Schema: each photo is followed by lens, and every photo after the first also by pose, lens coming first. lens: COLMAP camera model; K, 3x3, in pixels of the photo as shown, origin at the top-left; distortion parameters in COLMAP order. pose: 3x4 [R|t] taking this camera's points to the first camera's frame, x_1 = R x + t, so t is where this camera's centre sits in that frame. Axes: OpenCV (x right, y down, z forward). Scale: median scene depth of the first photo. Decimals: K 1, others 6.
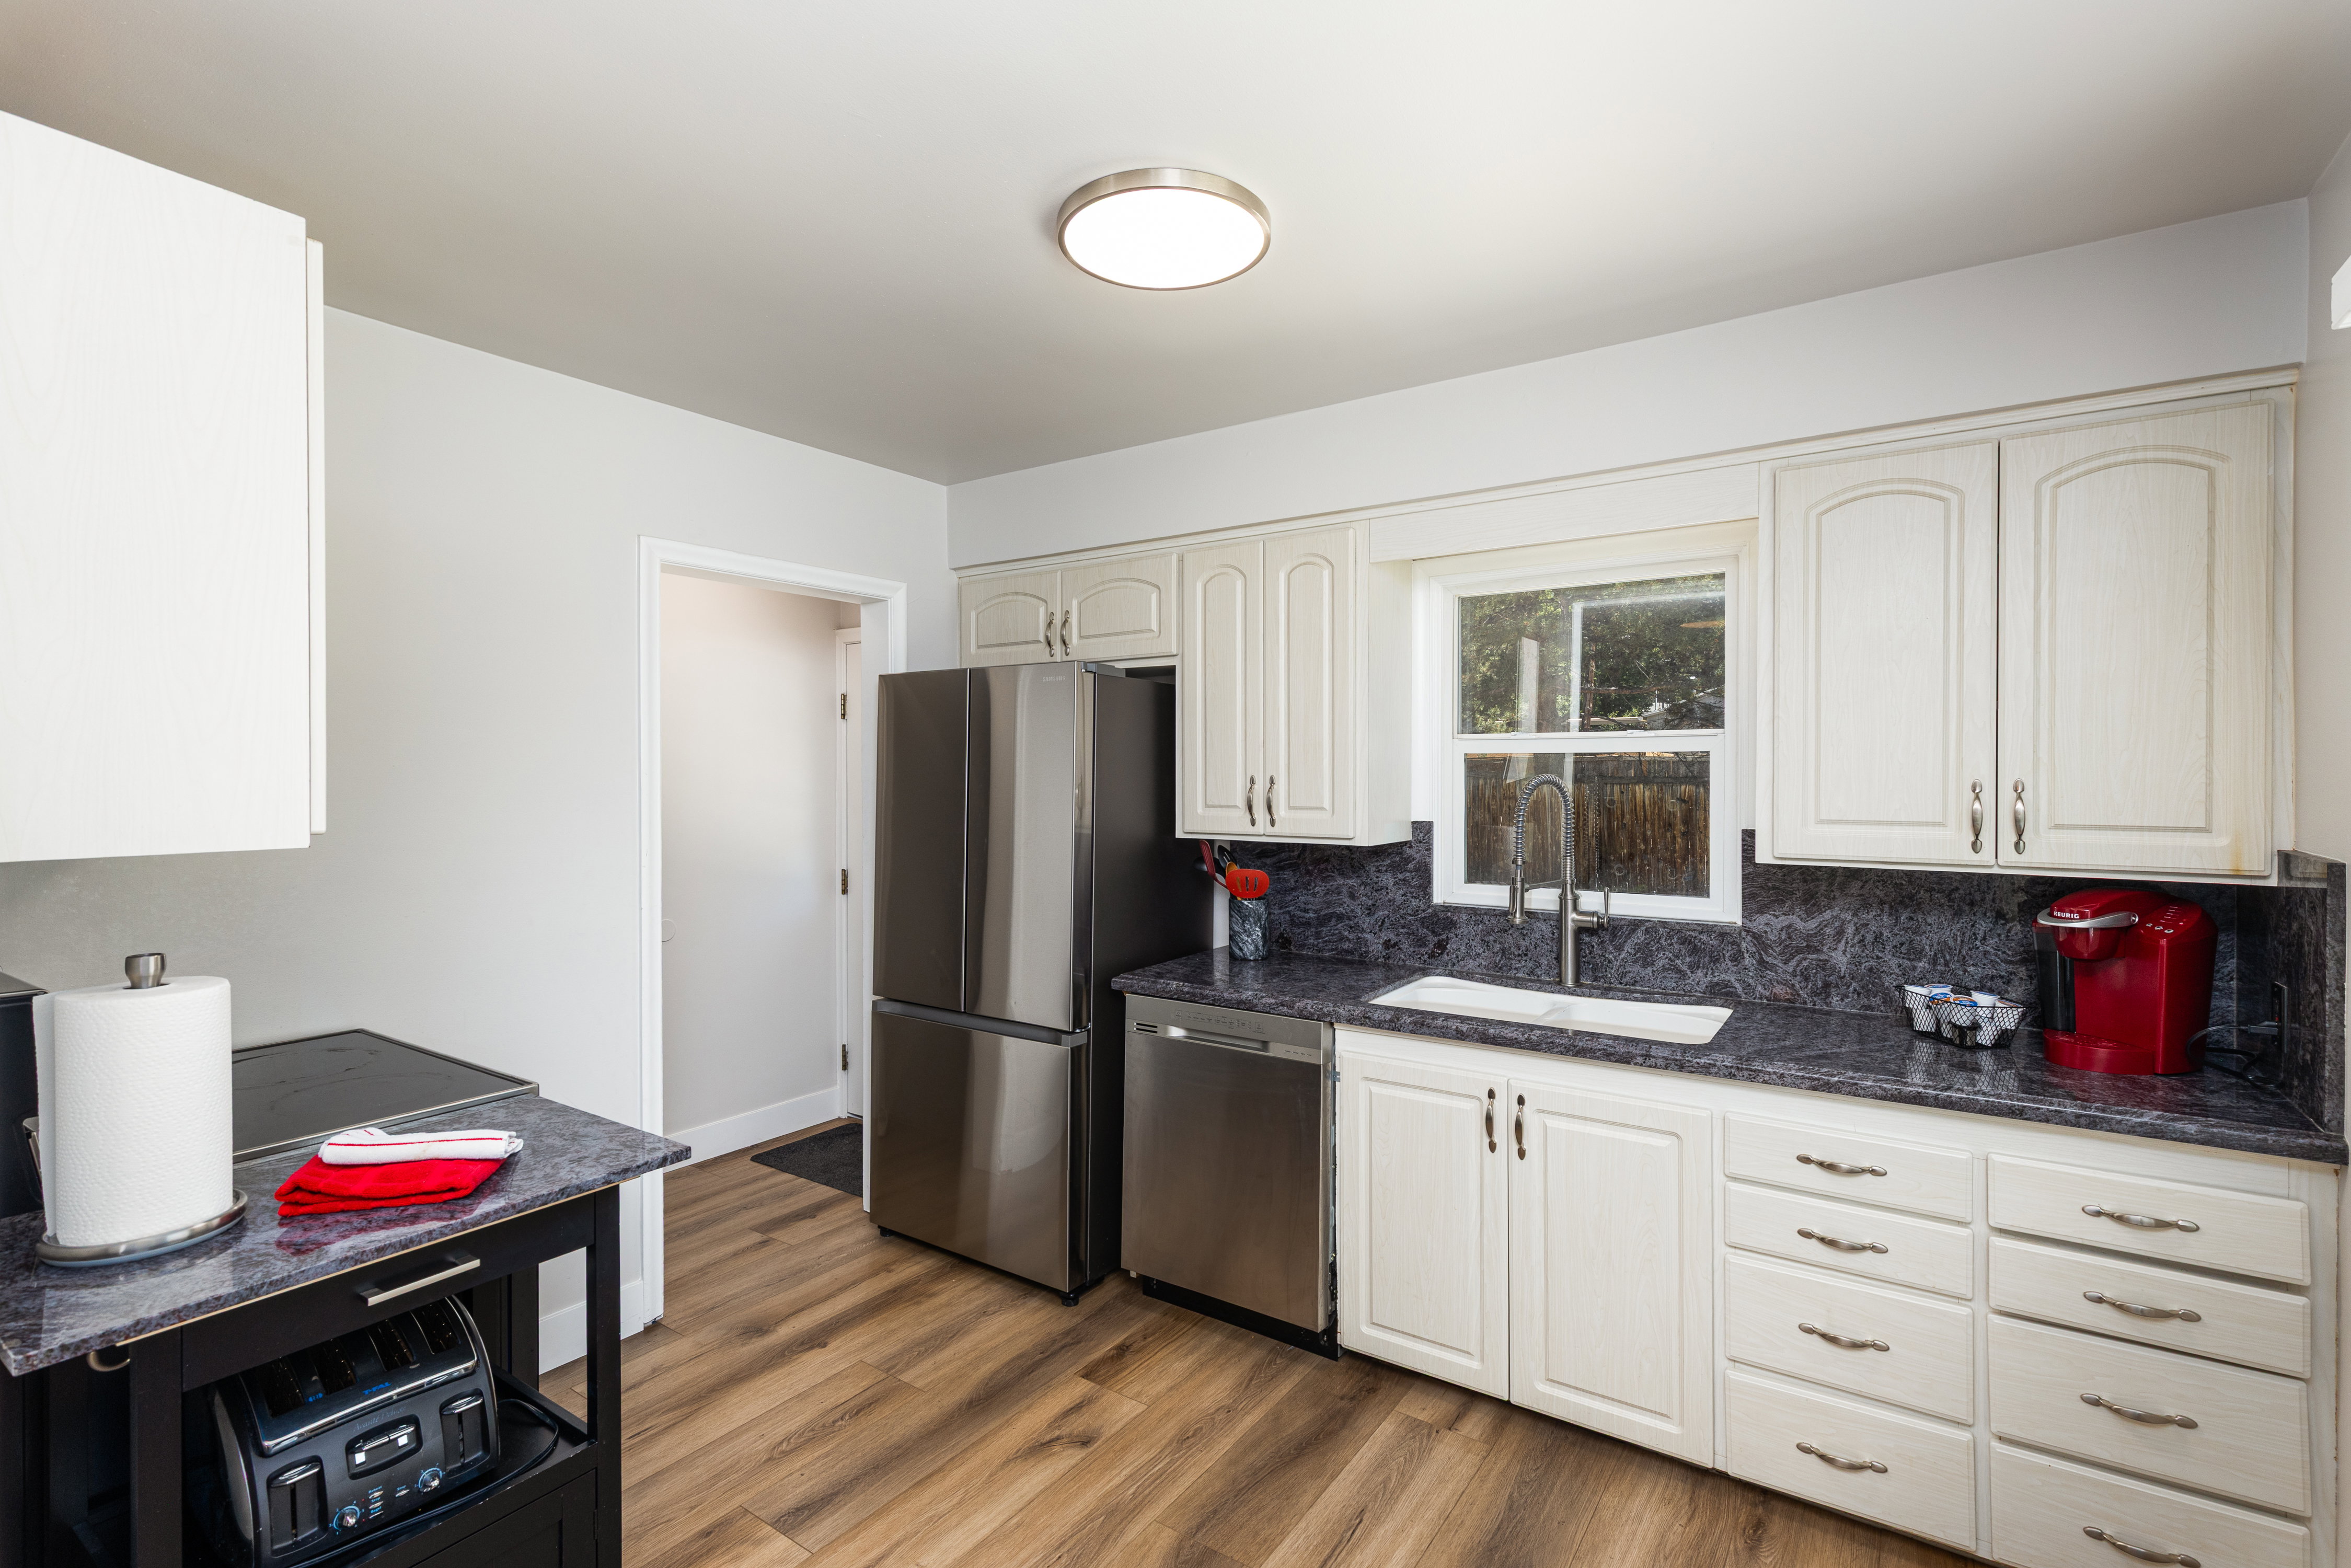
lens RADIAL K [[1075.0, 0, 1165.8], [0, 1075.0, 777.6], [0, 0, 1]] dist [0.010805, -0.001367]
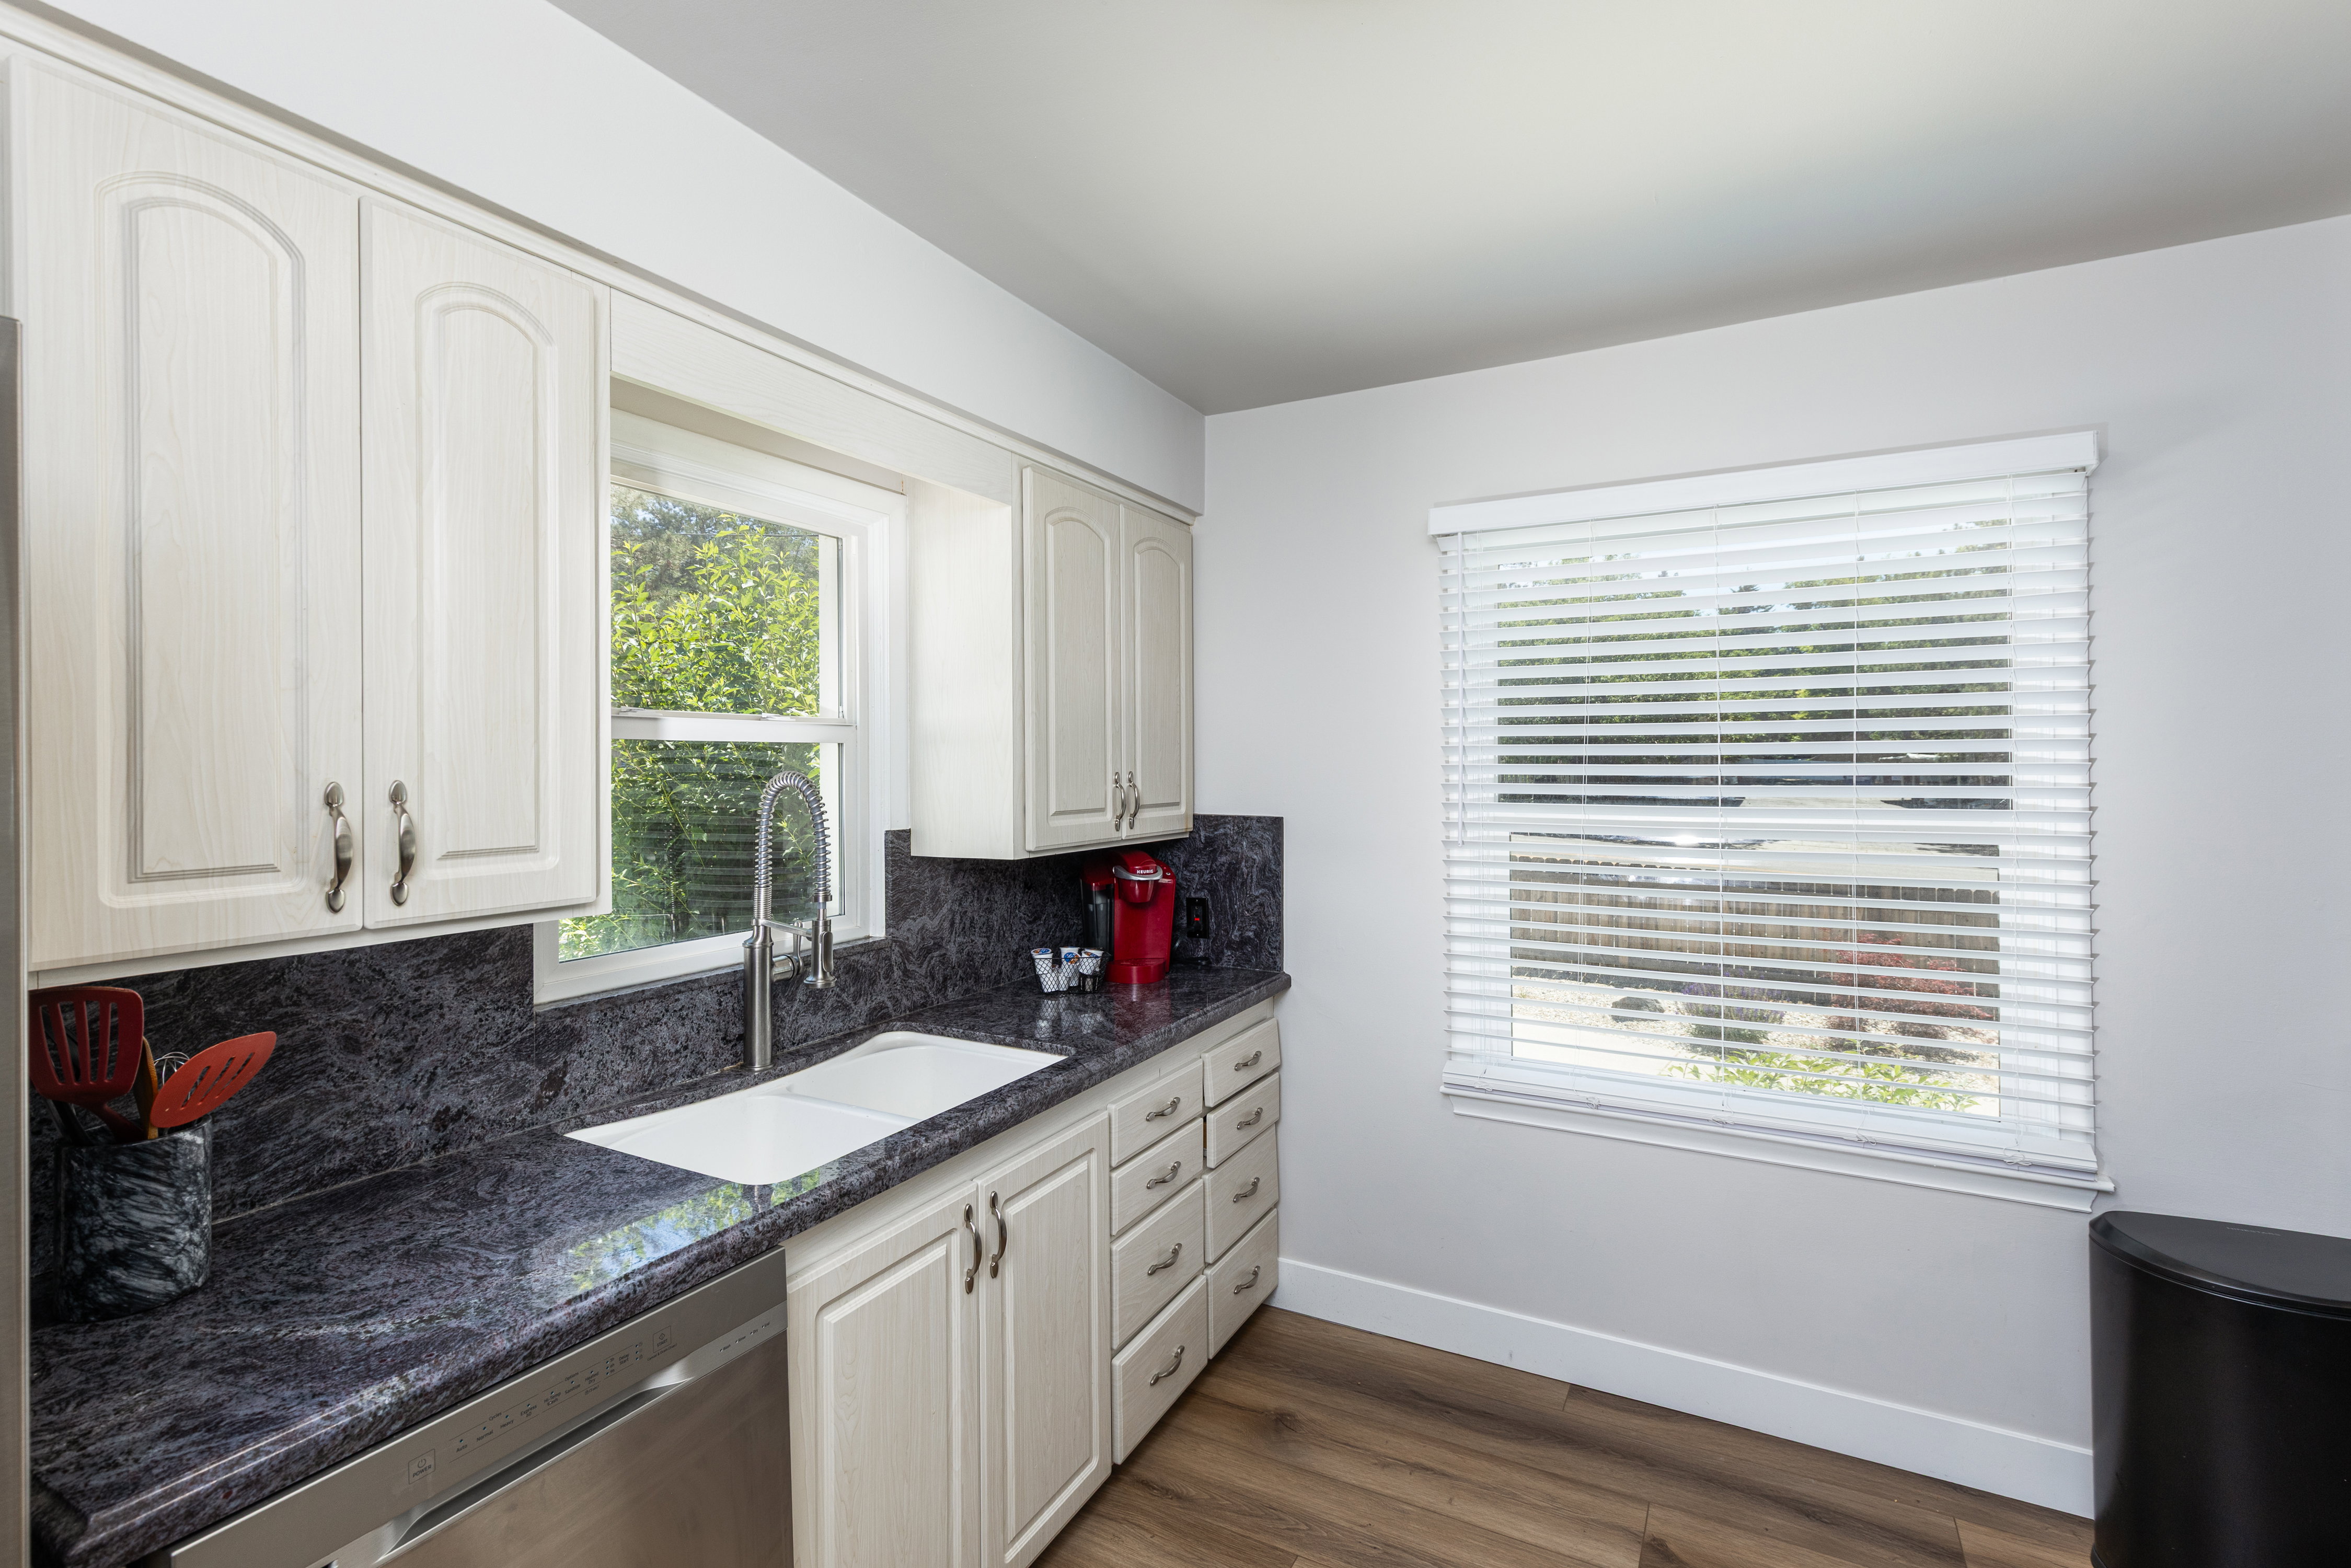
lens RADIAL K [[1075.0, 0, 1193.6], [0, 1075.0, 760.0], [0, 0, 1]] dist [0.010805, -0.001367]
pose [[-0.115021, 0.006122, 0.993344, -0.394956], [0.016521, 0.999854, -0.004249, -0.003735], [-0.993226, 0.015922, -0.115105, 0.844222]]
